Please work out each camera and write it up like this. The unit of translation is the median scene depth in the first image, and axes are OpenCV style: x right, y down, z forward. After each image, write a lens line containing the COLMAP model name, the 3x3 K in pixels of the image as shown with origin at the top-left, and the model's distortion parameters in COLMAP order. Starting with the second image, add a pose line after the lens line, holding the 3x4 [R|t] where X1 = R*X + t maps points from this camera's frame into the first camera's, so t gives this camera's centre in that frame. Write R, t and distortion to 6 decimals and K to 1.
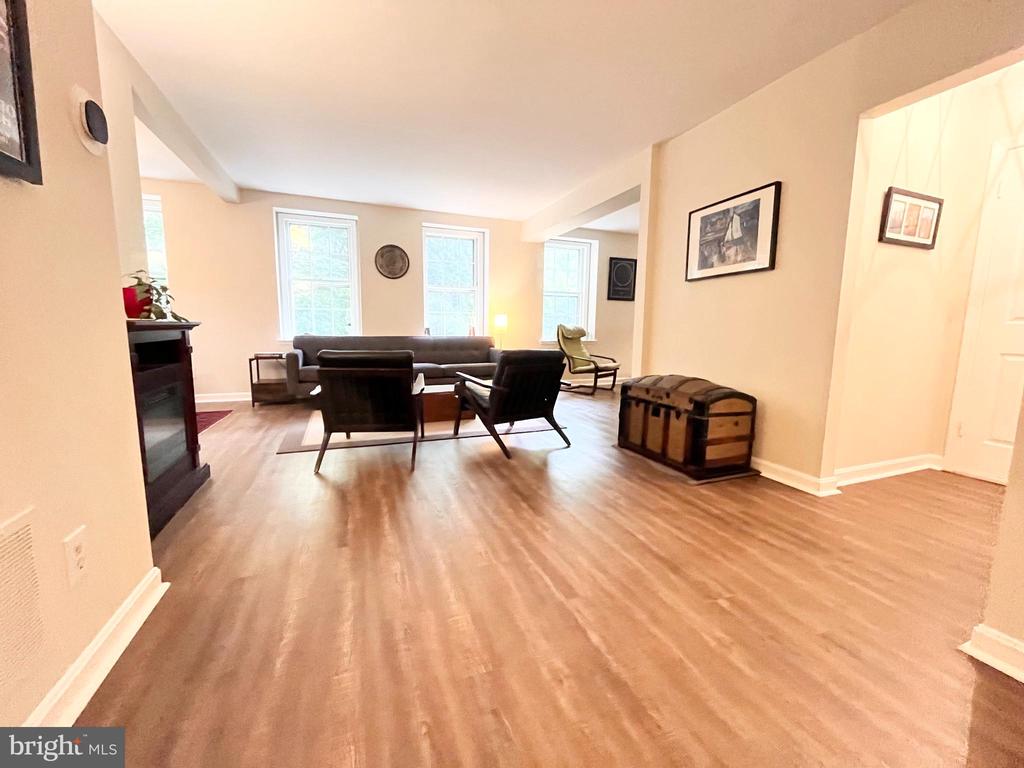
lens RADIAL K [[416.2, 0, 513.6], [0, 416.2, 381.4], [0, 0, 1]] dist [-0.003727, -0.000169]
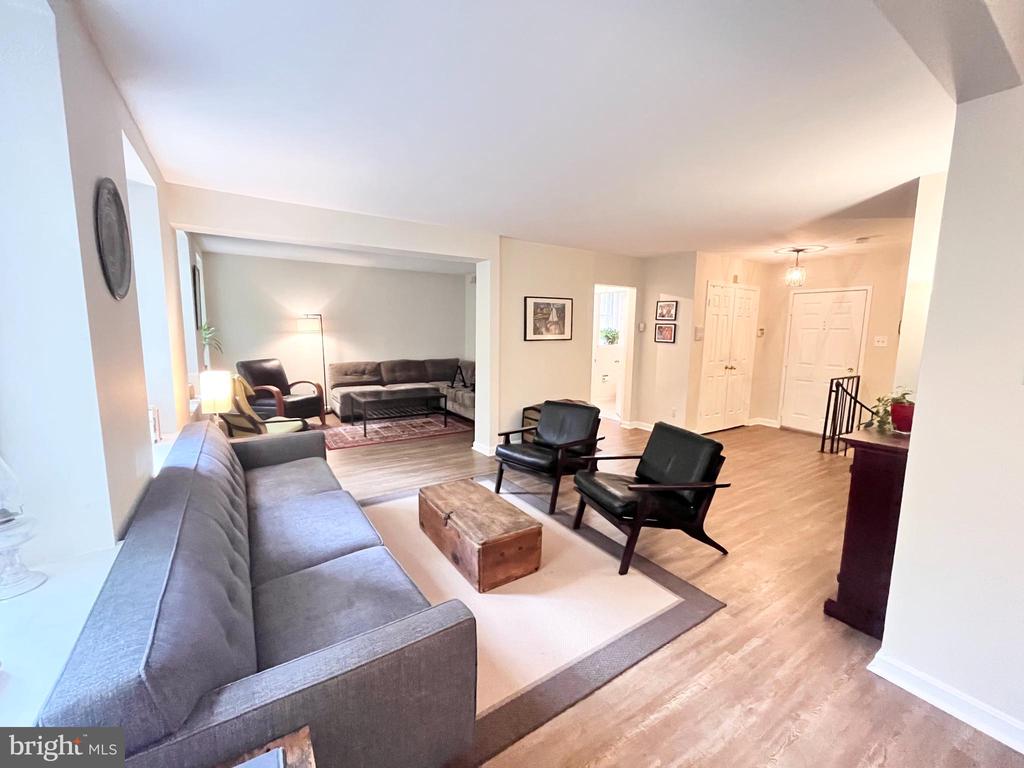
lens RADIAL K [[416.2, 0, 507.4], [0, 416.2, 381.8], [0, 0, 1]] dist [-0.003727, -0.000169]
pose [[-0.188548, -0.144715, 0.971343, -1.227363], [0.111779, 0.979493, 0.167627, -0.406005], [-0.975682, 0.140181, -0.168506, 1.528288]]
